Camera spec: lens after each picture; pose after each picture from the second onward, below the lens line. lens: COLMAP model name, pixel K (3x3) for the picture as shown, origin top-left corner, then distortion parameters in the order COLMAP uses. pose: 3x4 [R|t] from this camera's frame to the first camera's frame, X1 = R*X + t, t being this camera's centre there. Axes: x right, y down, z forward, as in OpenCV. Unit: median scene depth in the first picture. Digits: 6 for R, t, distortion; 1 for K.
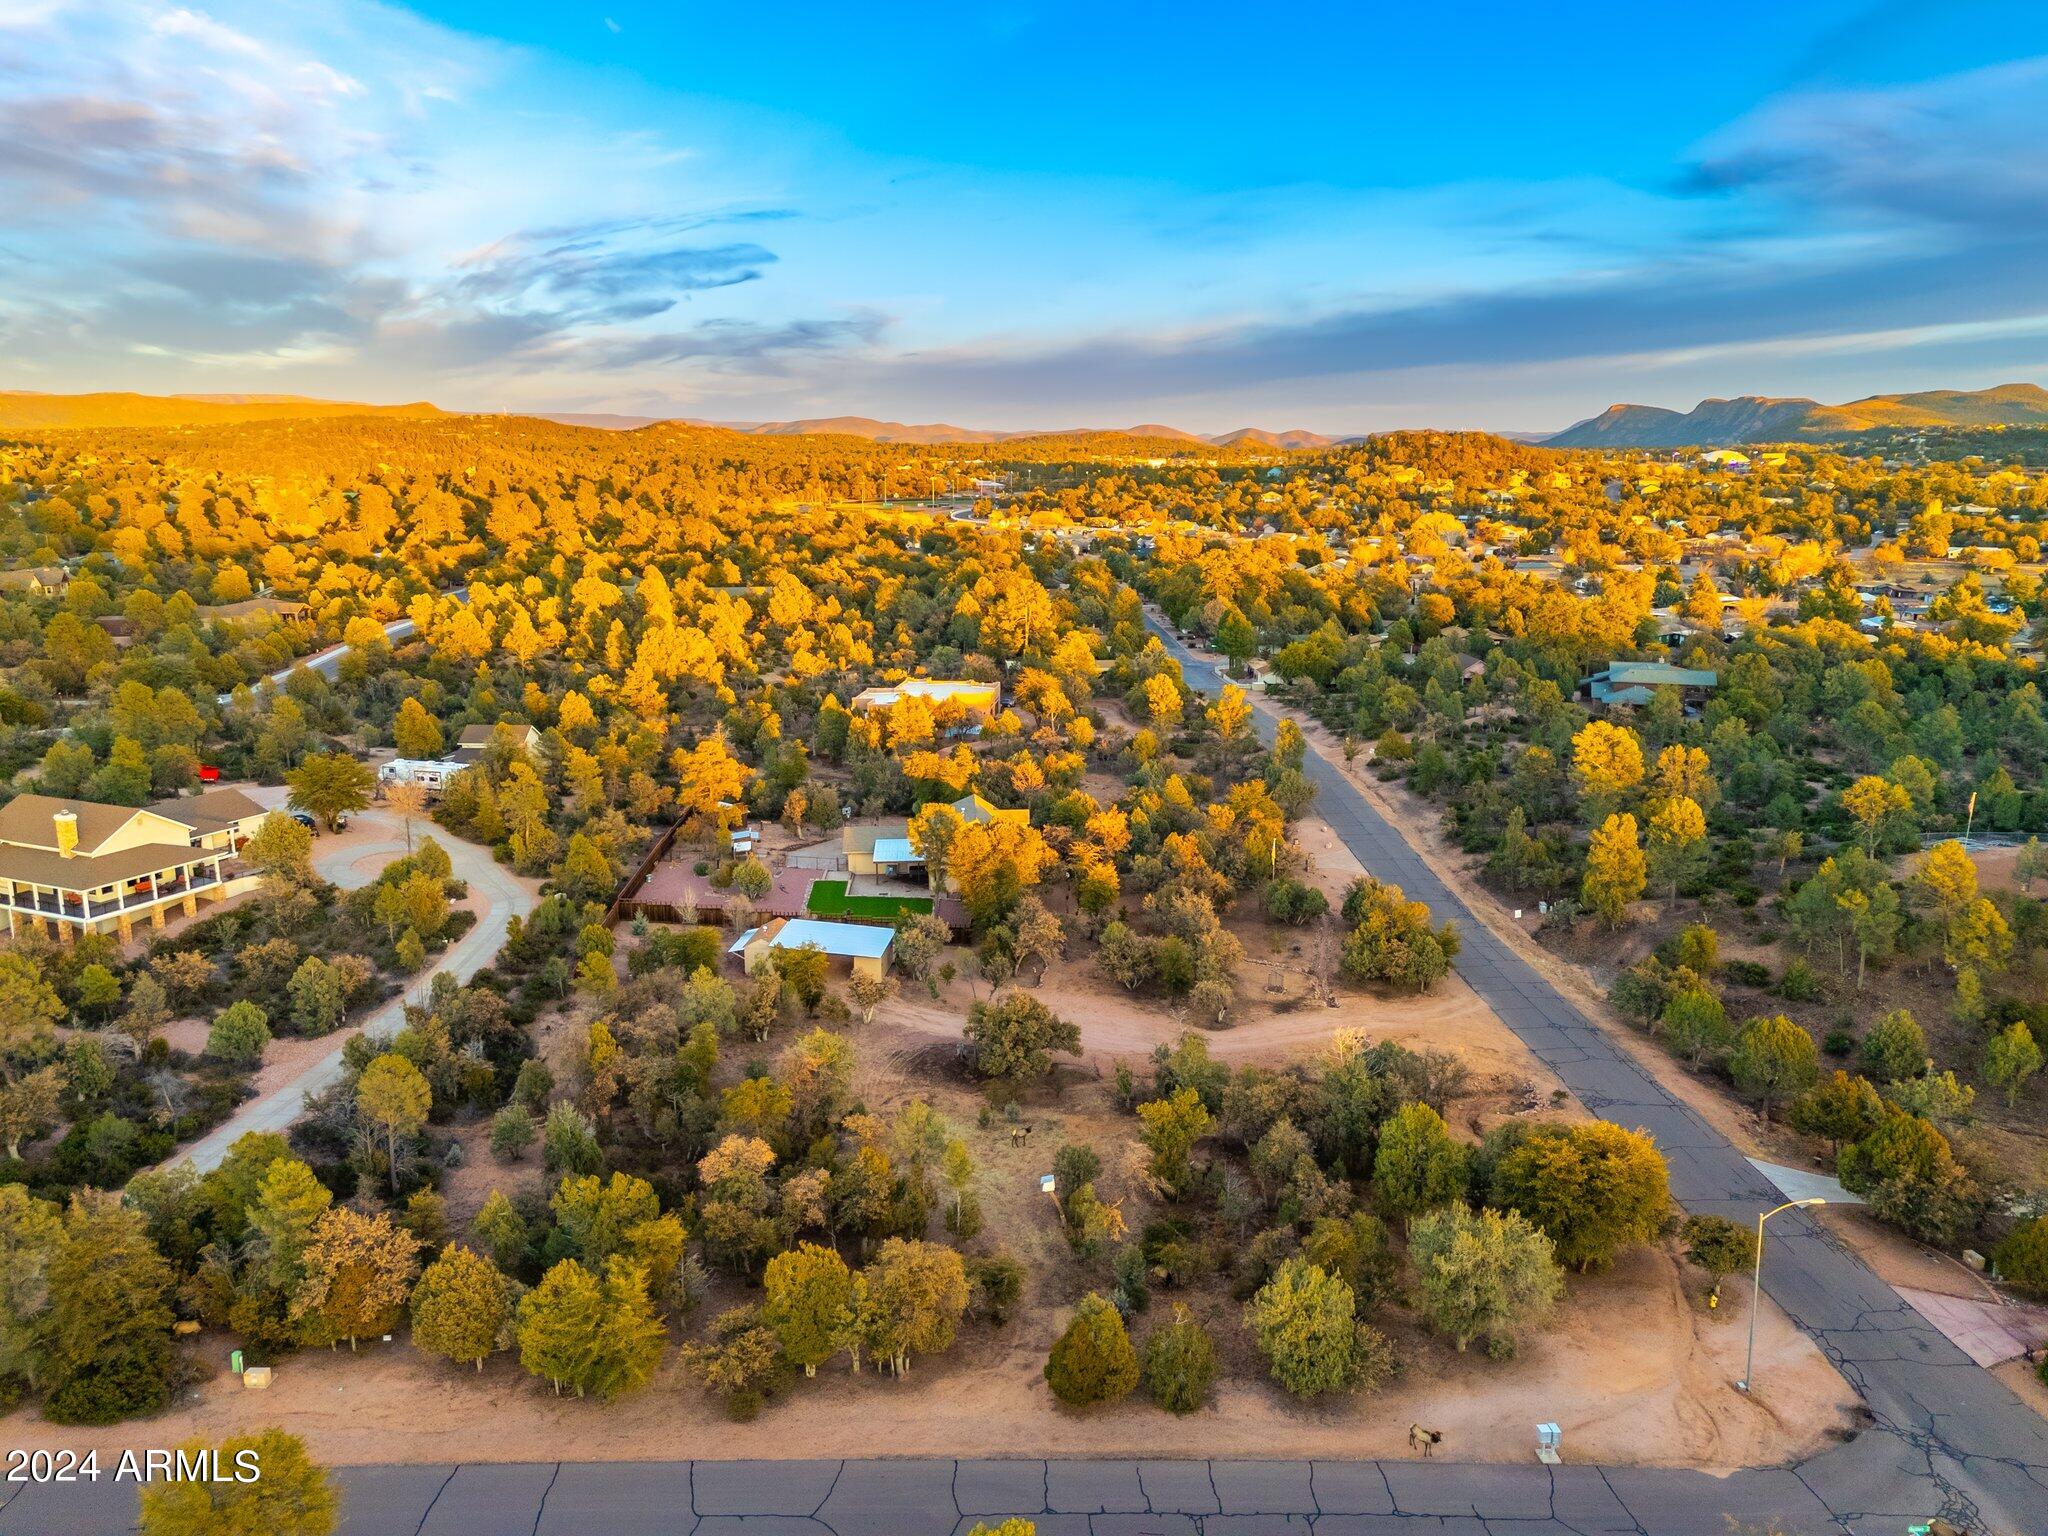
lens RADIAL K [[1488.3, 0, 1024.0], [0, 1488.3, 768.0], [0, 0, 1]] dist [0.079197, -0.041306]
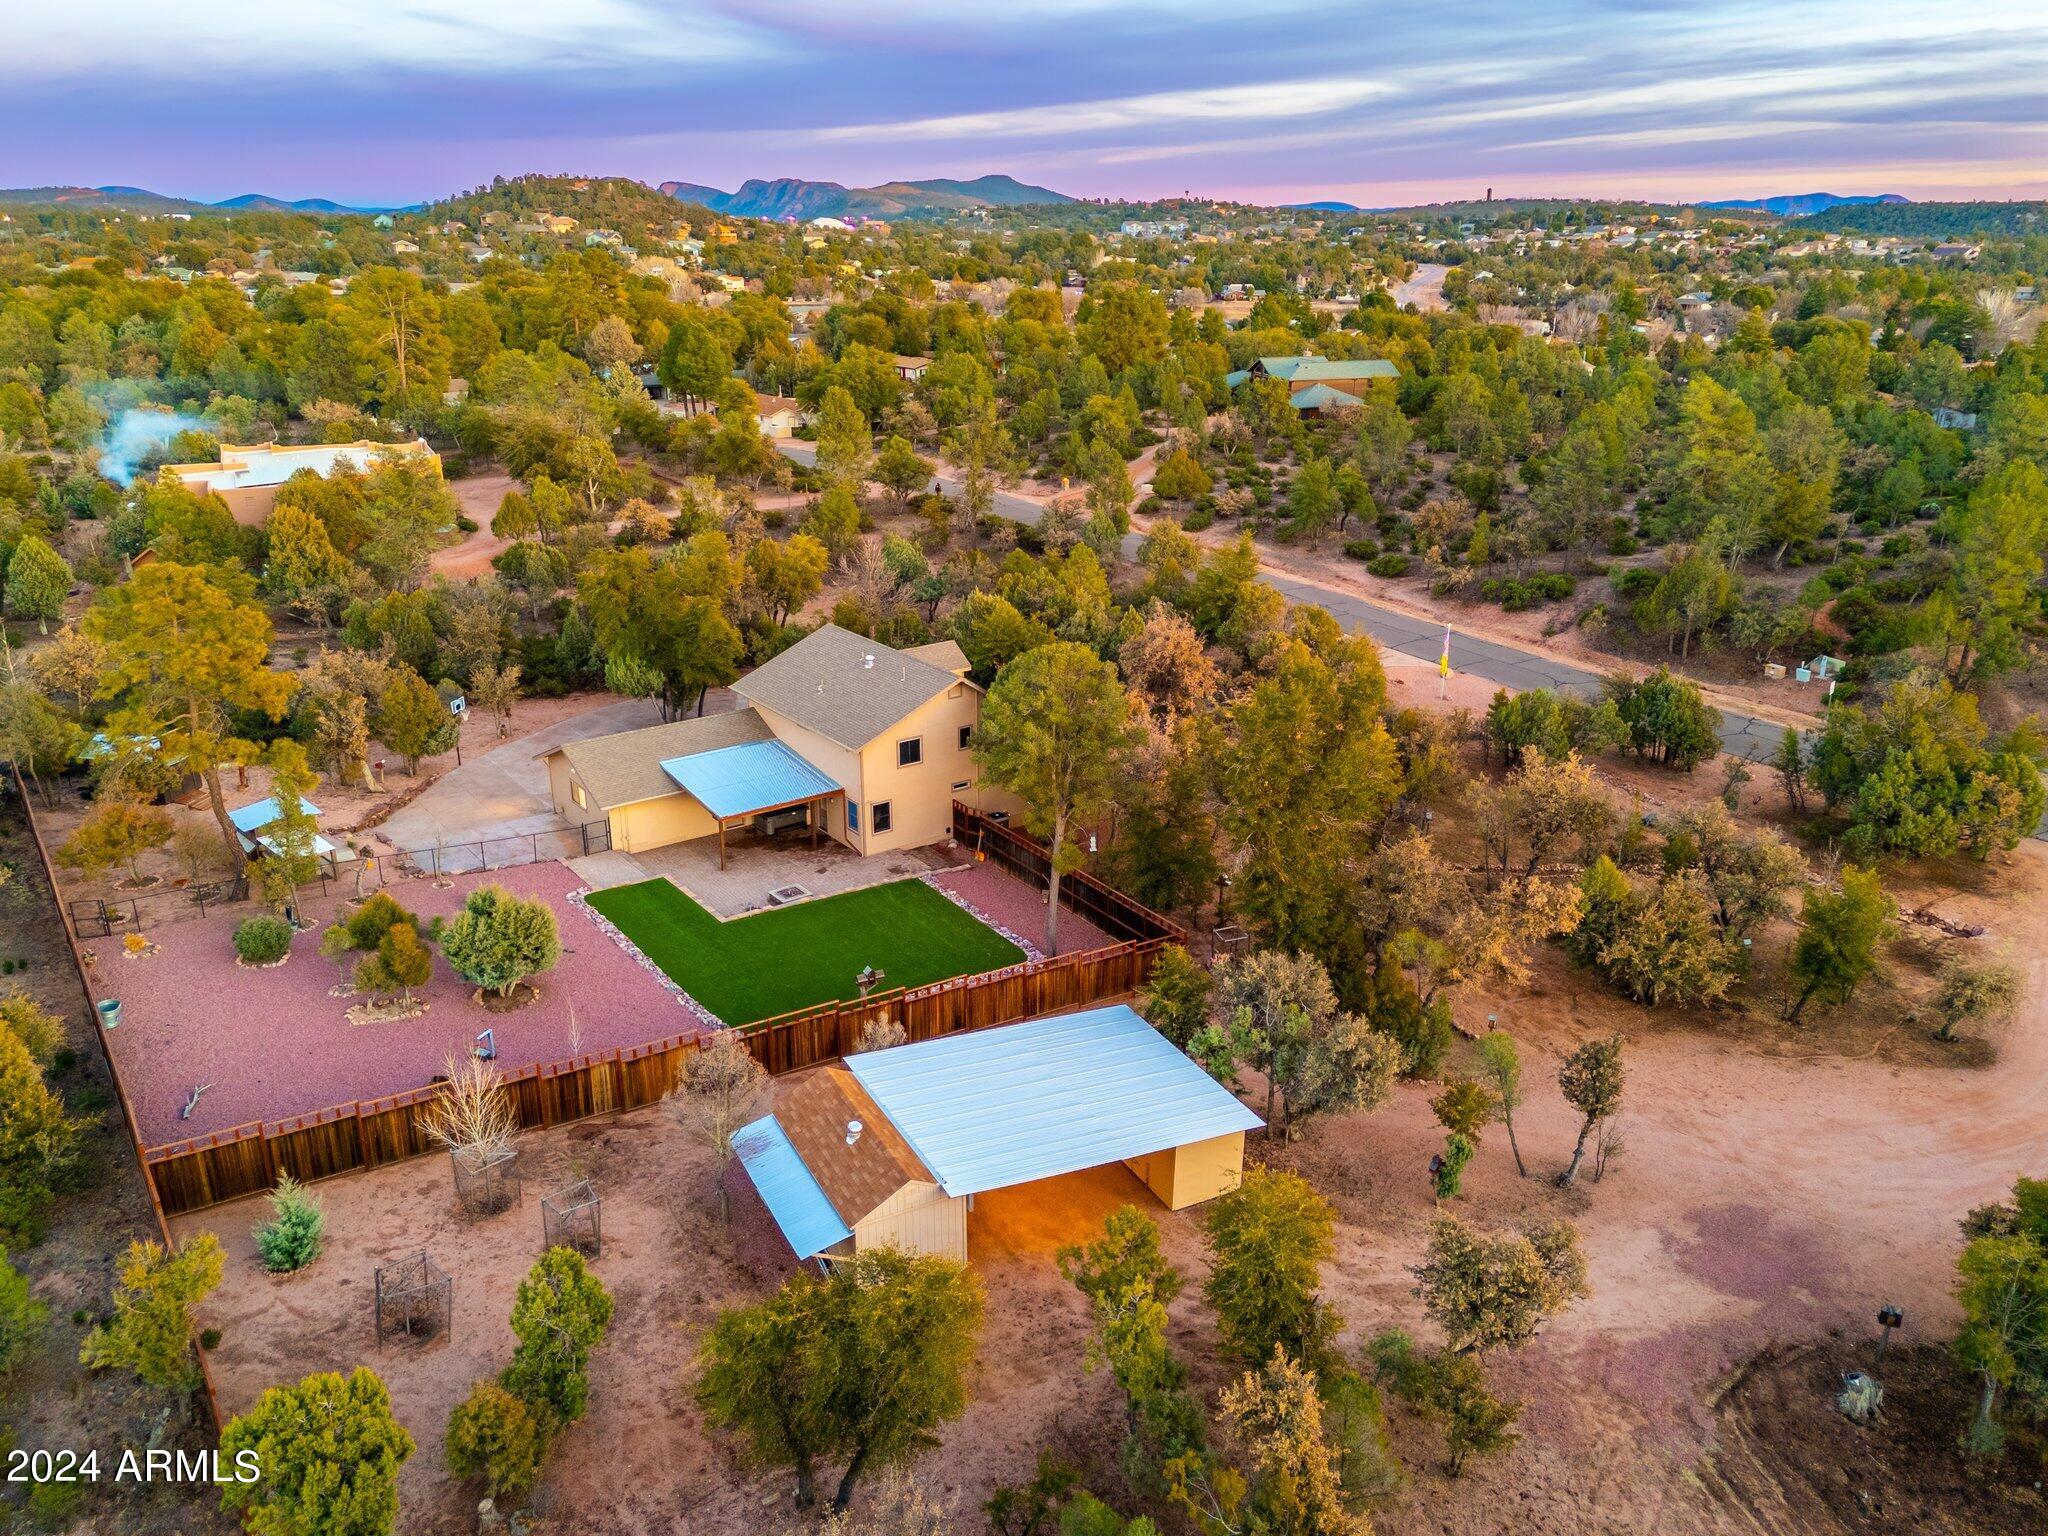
lens RADIAL K [[1496.8, 0, 1026.4], [0, 1496.8, 748.7], [0, 0, 1]] dist [0.057271, 0.001794]
pose [[0.829408, -0.177229, 0.529785, -0.331858], [0.112178, 0.981863, 0.152842, -0.009363], [-0.547264, -0.067338, 0.834246, 0.841134]]
